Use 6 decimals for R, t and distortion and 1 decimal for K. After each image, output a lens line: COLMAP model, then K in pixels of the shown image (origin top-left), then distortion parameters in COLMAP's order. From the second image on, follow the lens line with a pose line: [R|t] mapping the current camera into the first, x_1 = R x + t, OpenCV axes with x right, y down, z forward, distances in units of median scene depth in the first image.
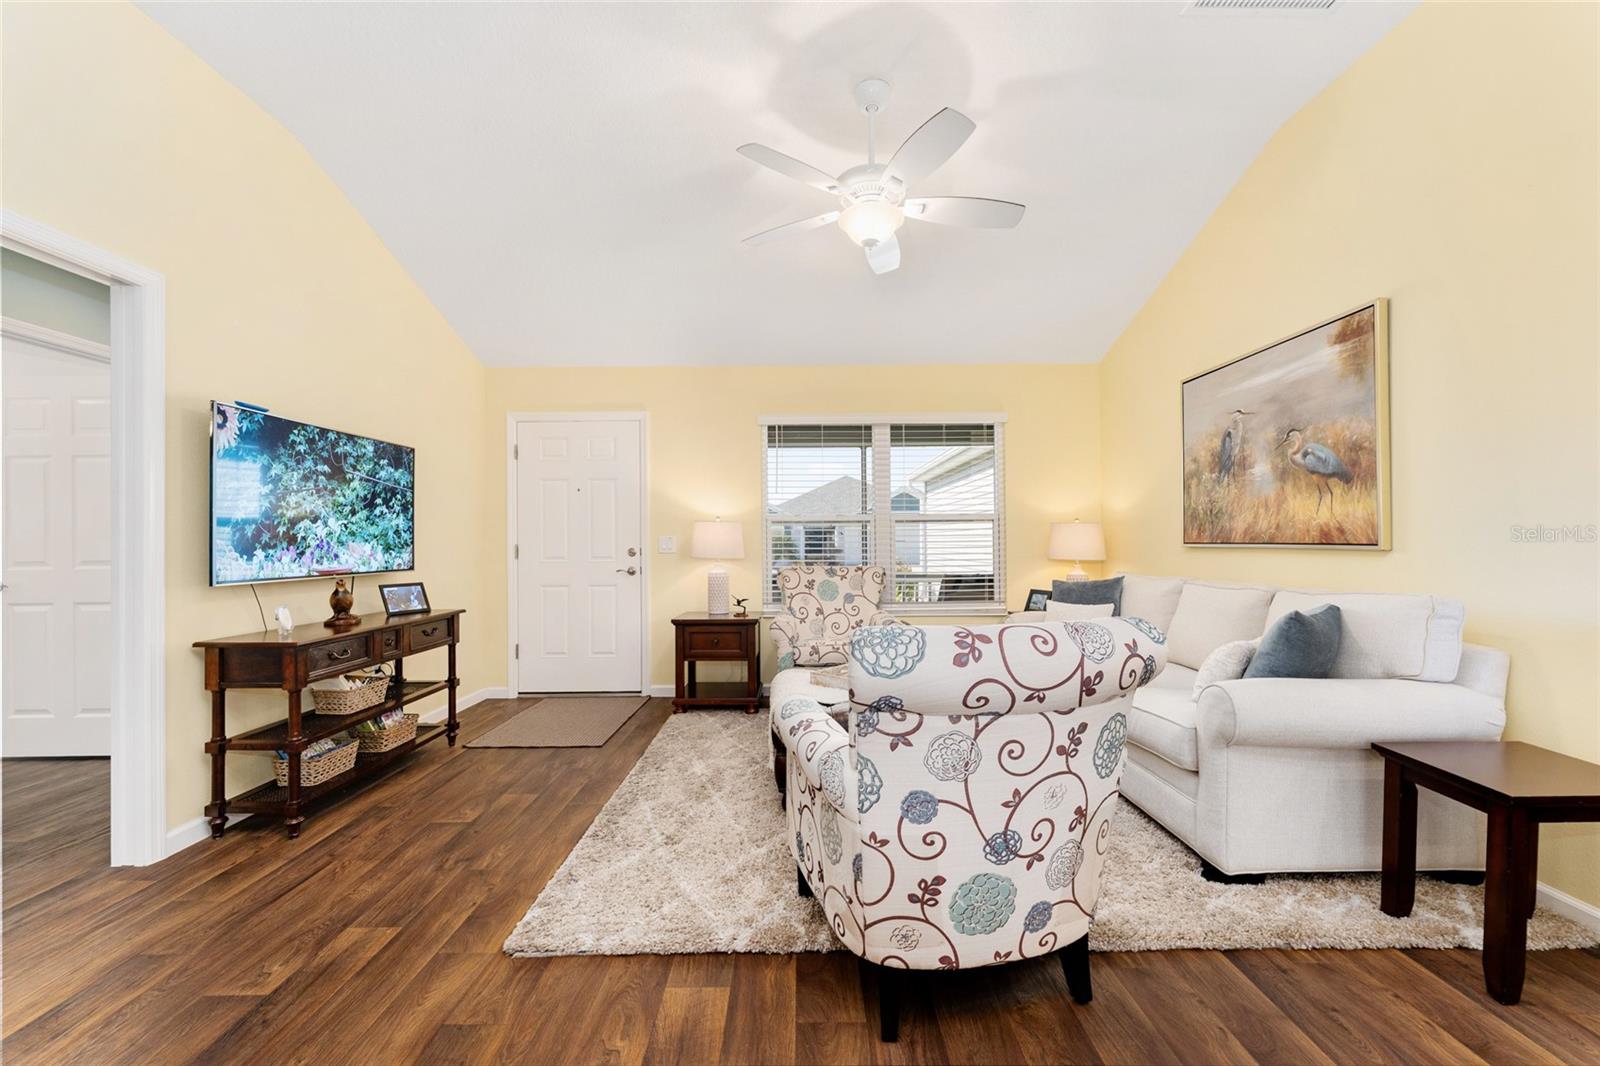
lens RADIAL K [[639.5, 0, 794.8], [0, 639.5, 536.9], [0, 0, 1]] dist [-0.000941, -0.000251]
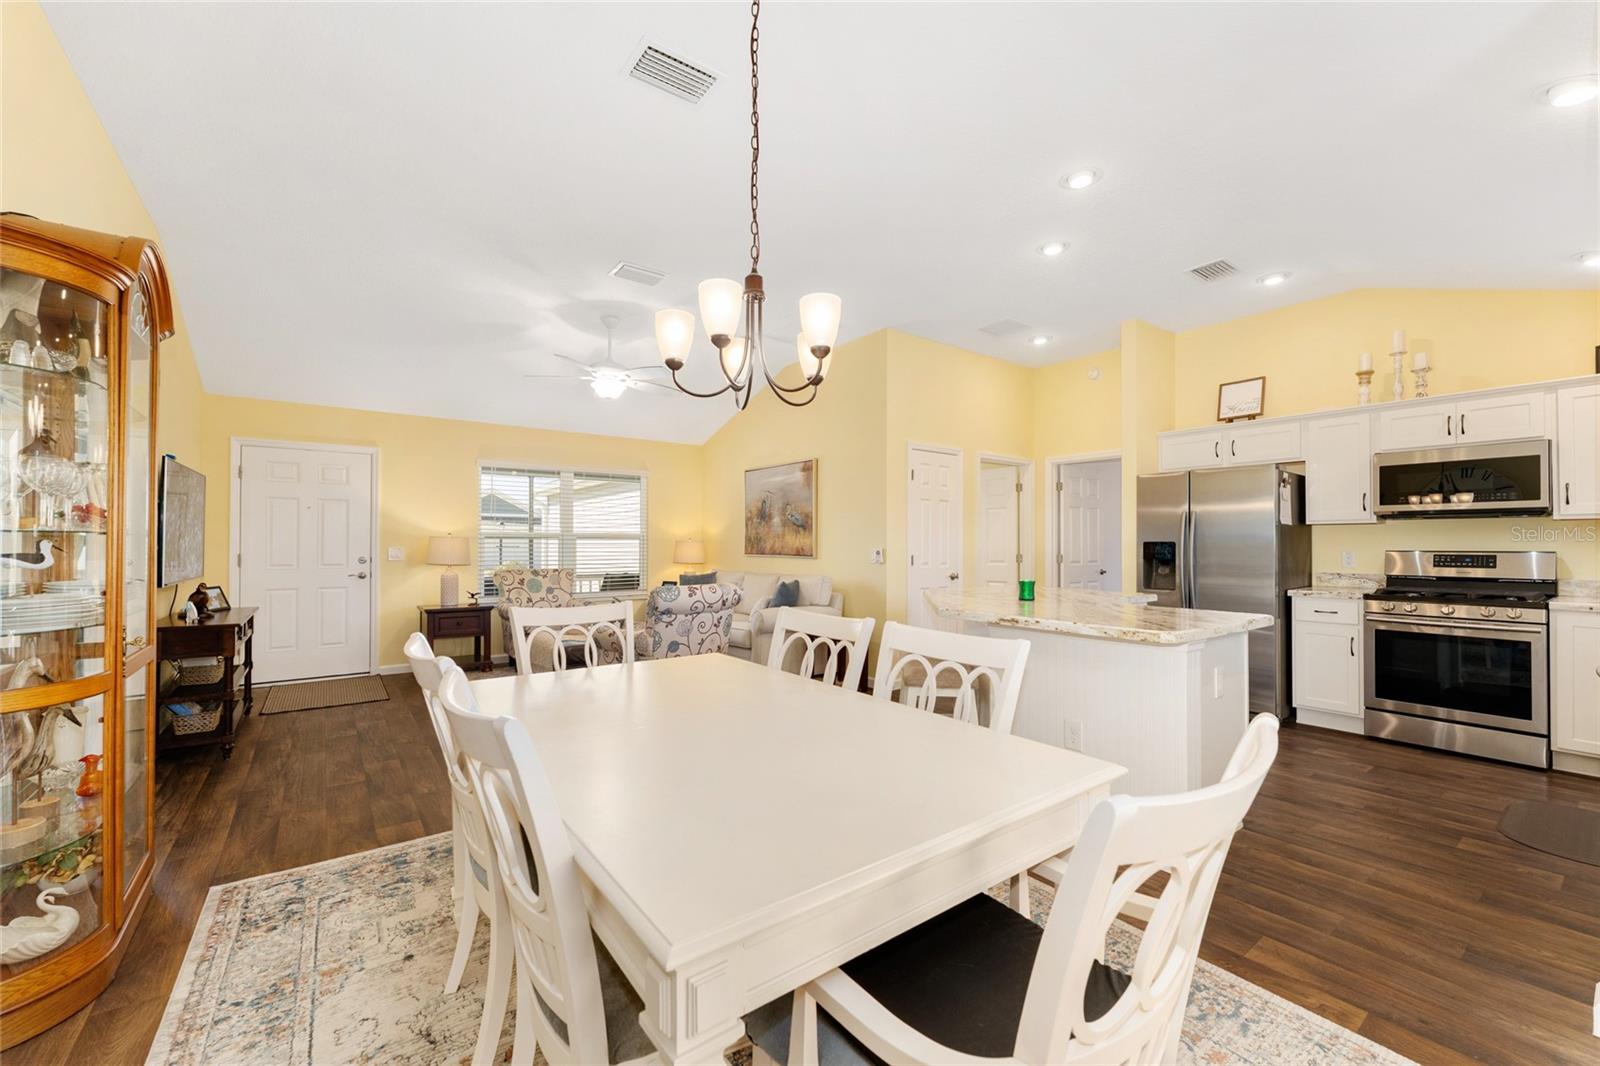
lens RADIAL K [[639.5, 0, 800.4], [0, 639.5, 536.7], [0, 0, 1]] dist [-0.000941, -0.000251]
pose [[0.798665, 0.015170, 0.601585, -0.576321], [-0.012105, 0.999885, -0.009142, -0.036357], [-0.601655, 0.000019, 0.798756, -0.883280]]
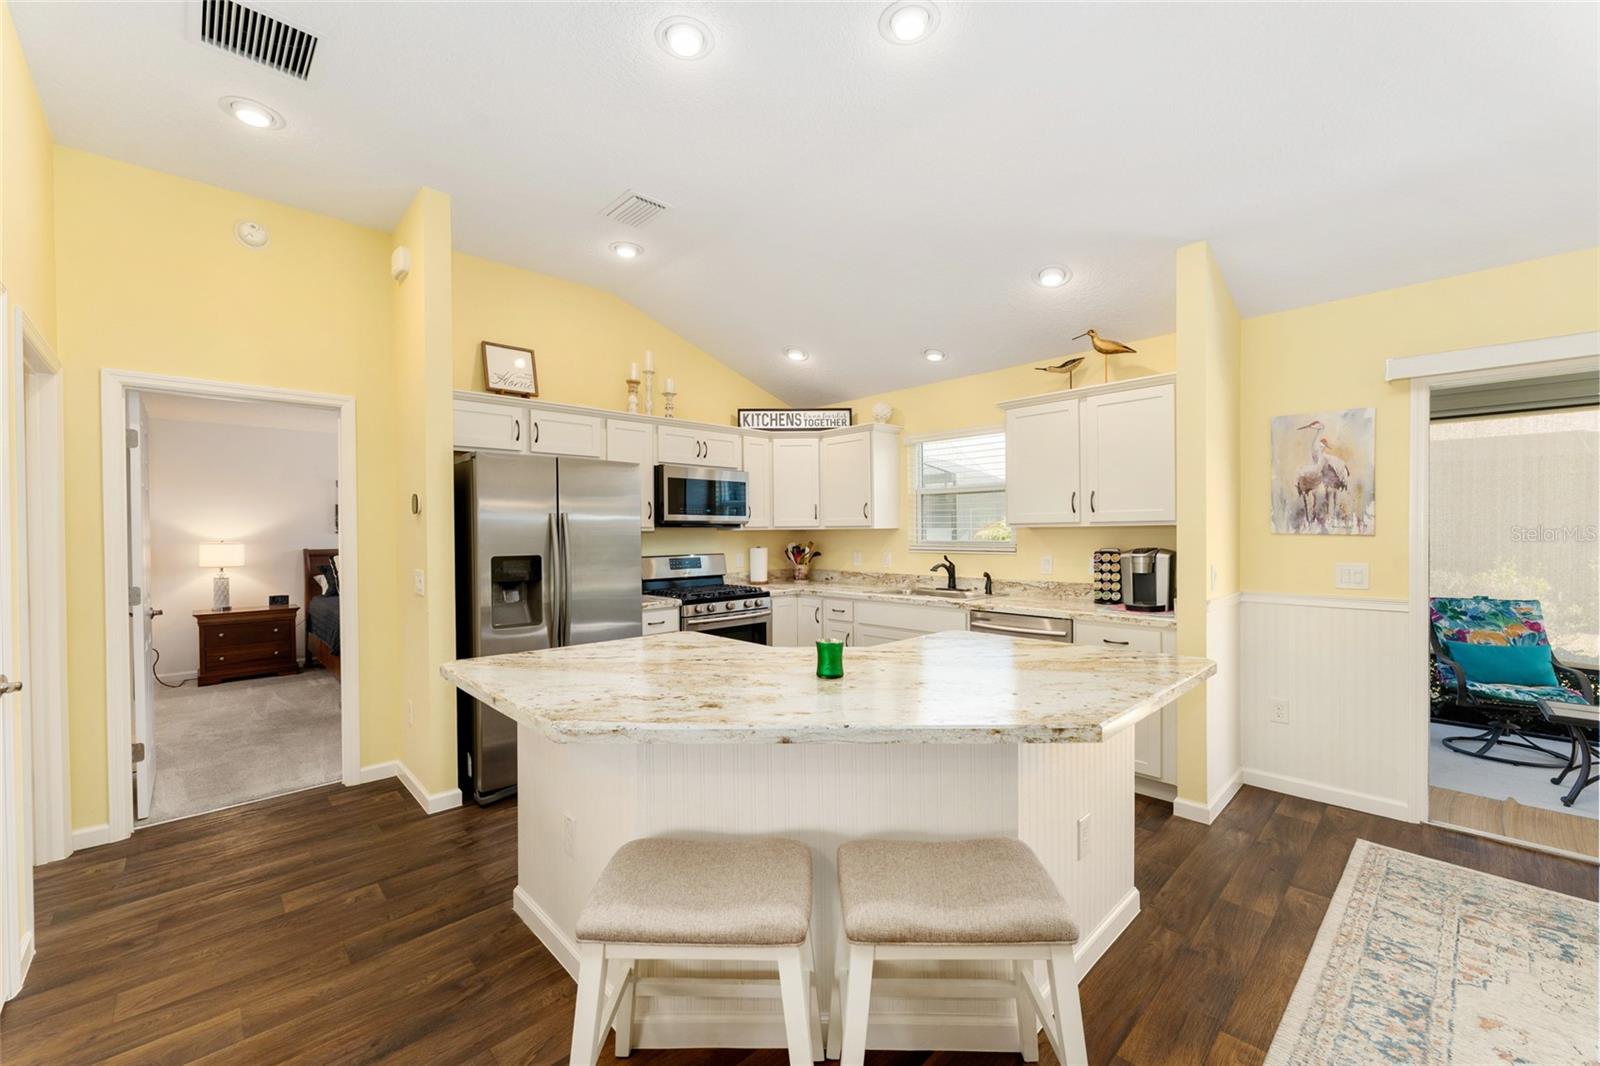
lens RADIAL K [[639.5, 0, 805.1], [0, 639.5, 535.0], [0, 0, 1]] dist [-0.000941, -0.000251]
pose [[-0.691469, 0.012946, 0.722290, 0.083685], [0.008608, 0.999916, -0.009681, -0.074135], [-0.722355, -0.000477, -0.691523, 0.426261]]
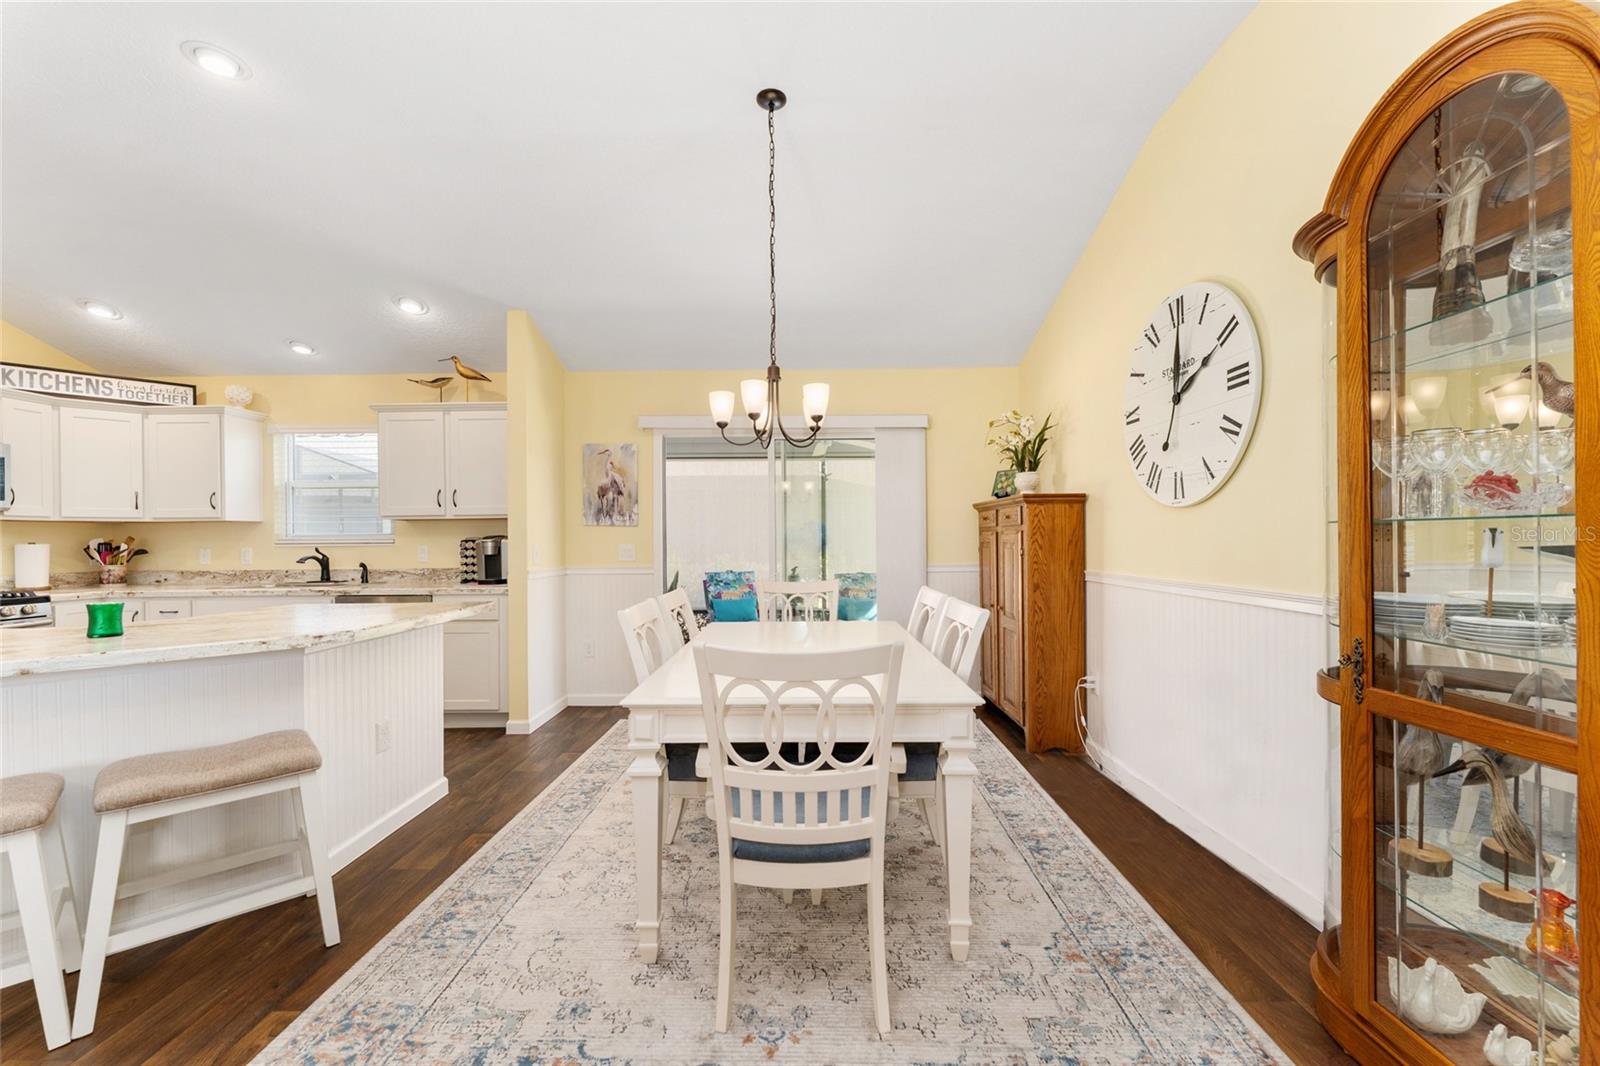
lens RADIAL K [[639.5, 0, 801.3], [0, 639.5, 535.4], [0, 0, 1]] dist [-0.000941, -0.000251]
pose [[-0.999635, 0.019311, 0.018896, -0.300599], [0.019018, 0.999698, -0.015561, -0.010561], [-0.019191, -0.015195, -0.999700, 0.685224]]
